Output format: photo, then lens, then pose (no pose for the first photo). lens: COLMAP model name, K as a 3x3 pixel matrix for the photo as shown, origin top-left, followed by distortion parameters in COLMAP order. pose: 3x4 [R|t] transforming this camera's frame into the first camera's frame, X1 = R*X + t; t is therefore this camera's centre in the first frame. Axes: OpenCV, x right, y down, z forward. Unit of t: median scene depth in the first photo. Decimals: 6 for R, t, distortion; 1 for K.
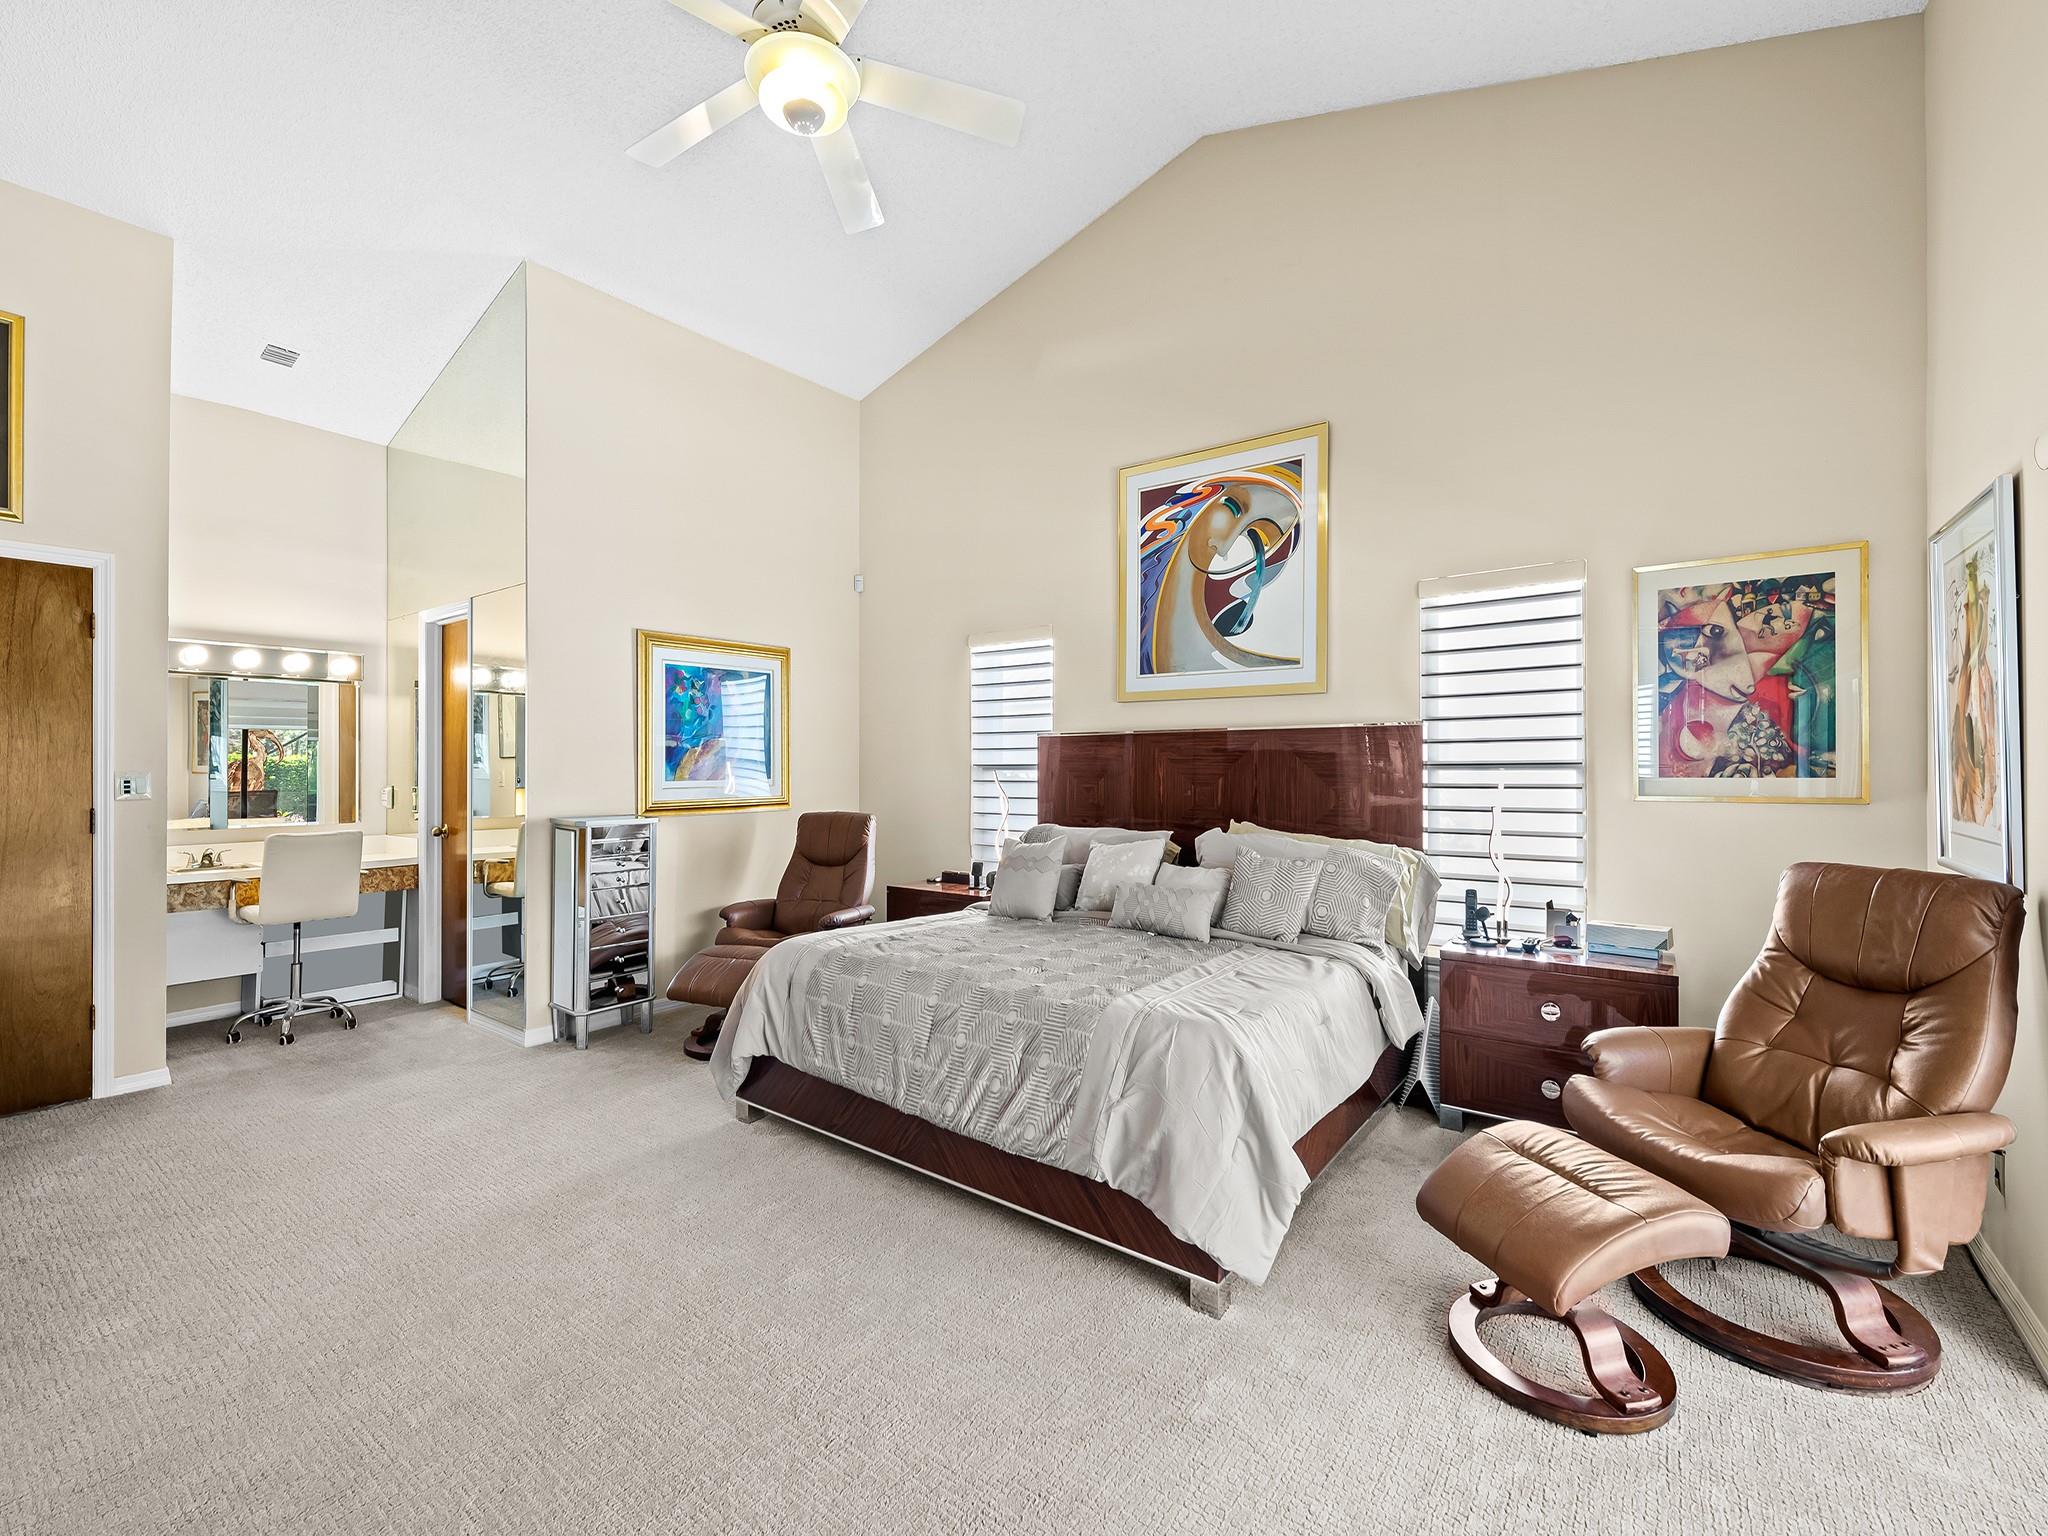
lens RADIAL K [[836.4, 0, 1020.7], [0, 836.4, 771.2], [0, 0, 1]] dist [-0.001454, -0.001482]
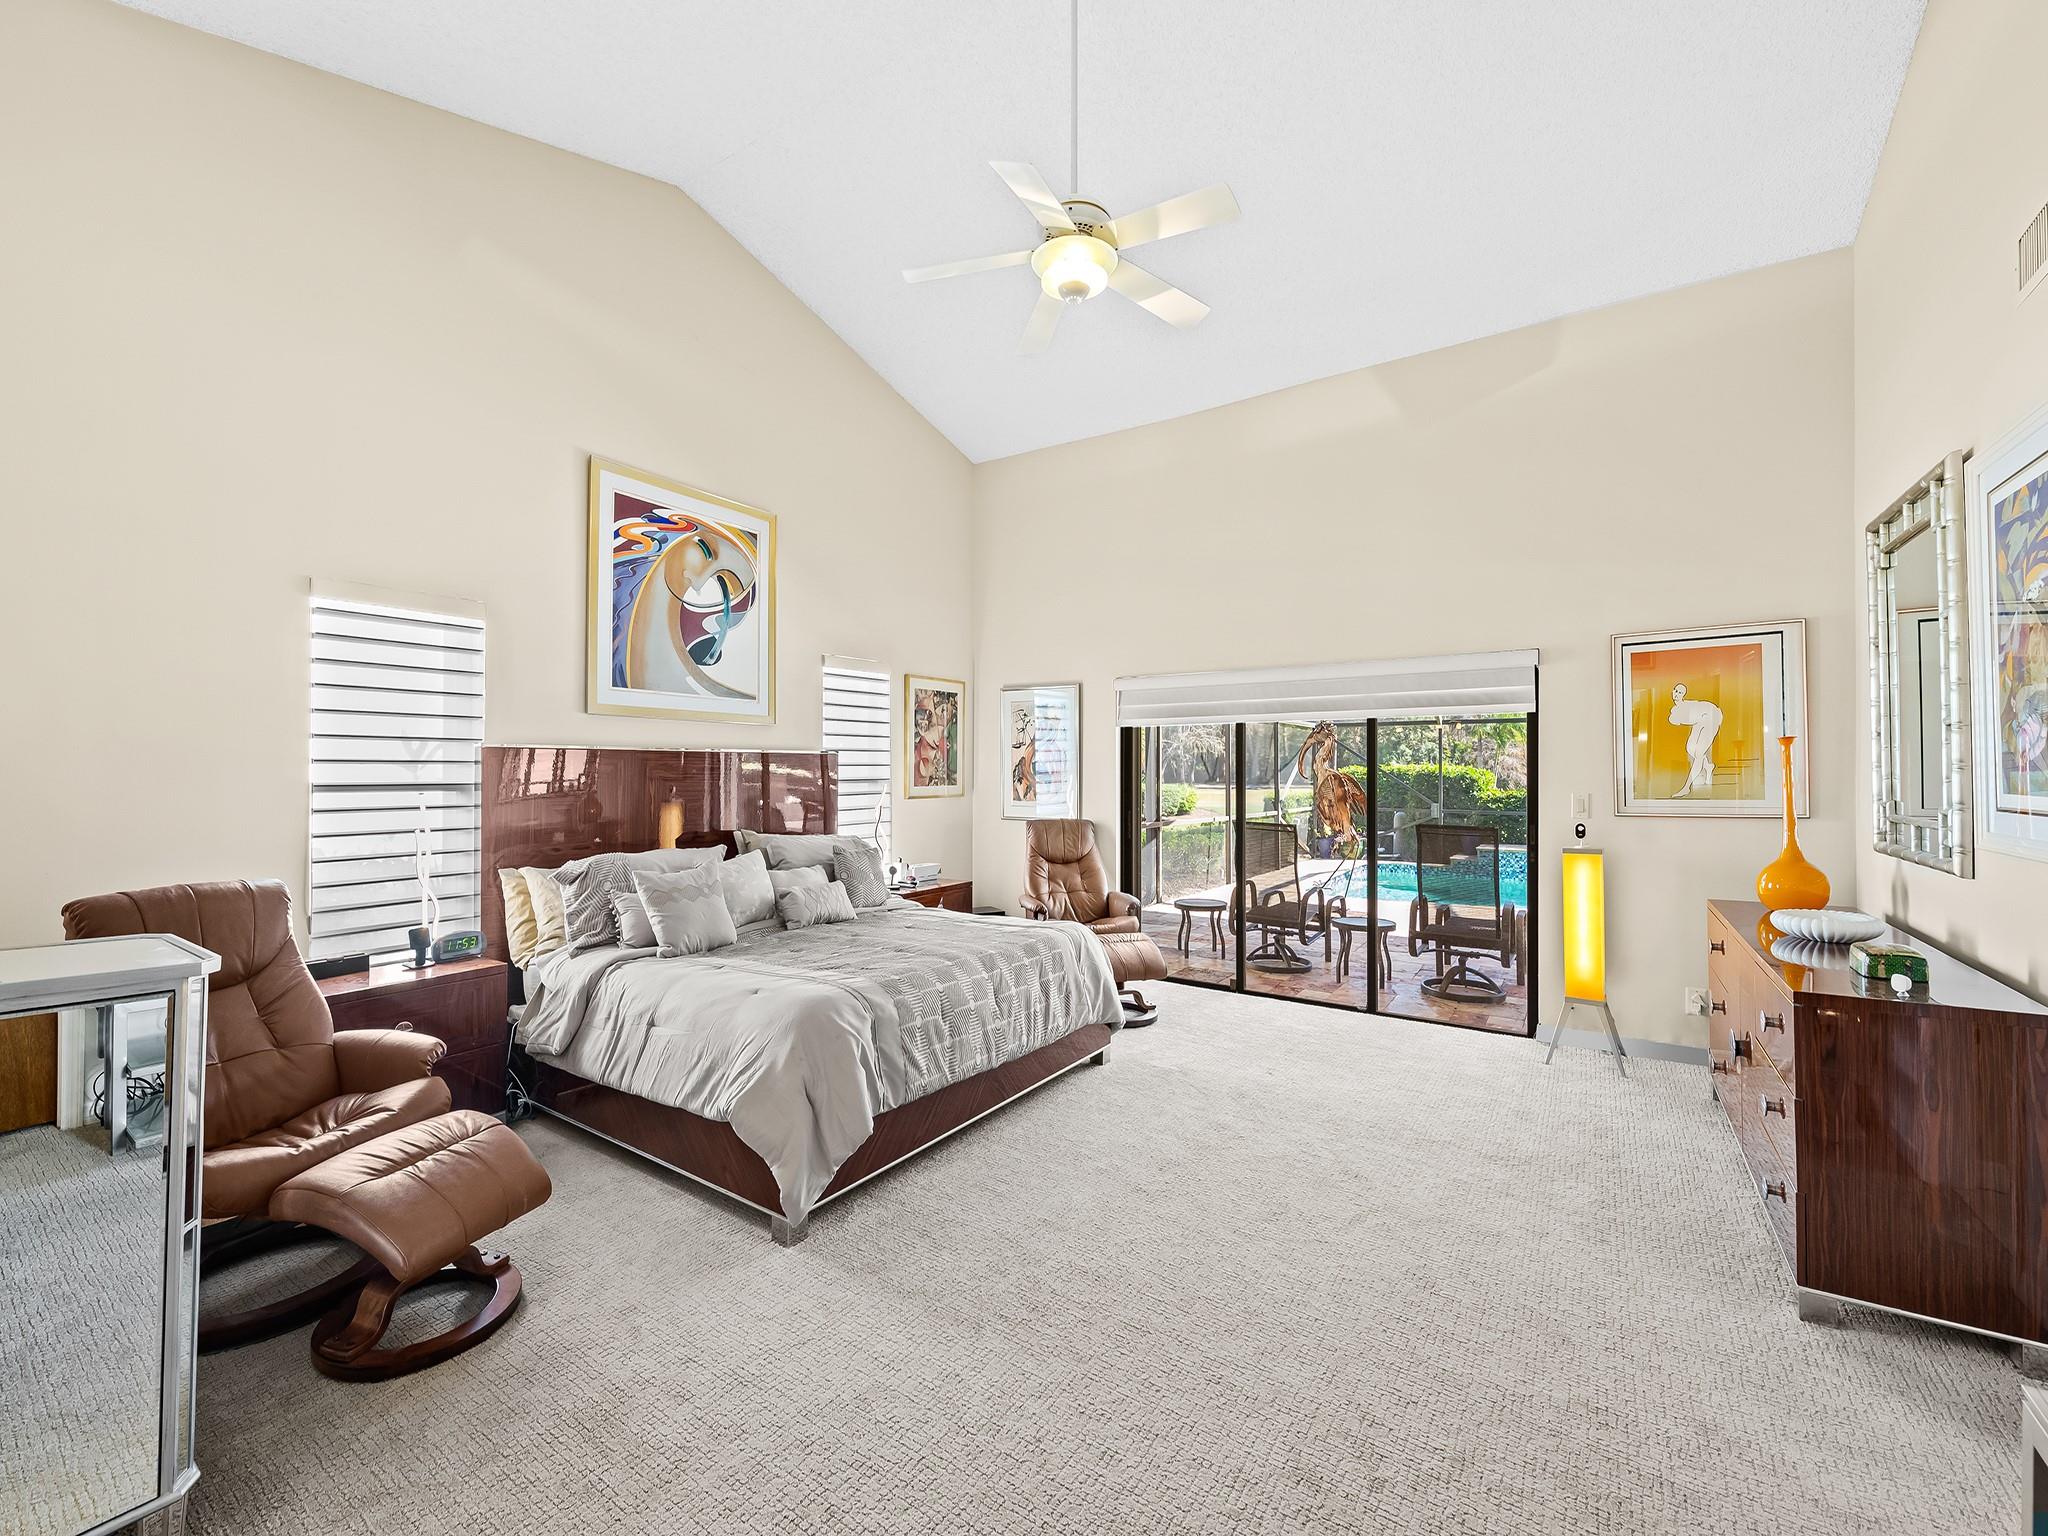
lens RADIAL K [[836.4, 0, 1018.7], [0, 836.4, 754.5], [0, 0, 1]] dist [-0.001454, -0.001482]
pose [[-0.021268, 0.017376, 0.999623, -0.866729], [0.000364, 0.999849, -0.017373, -0.024701], [-0.999774, -0.000006, -0.021271, 0.612111]]
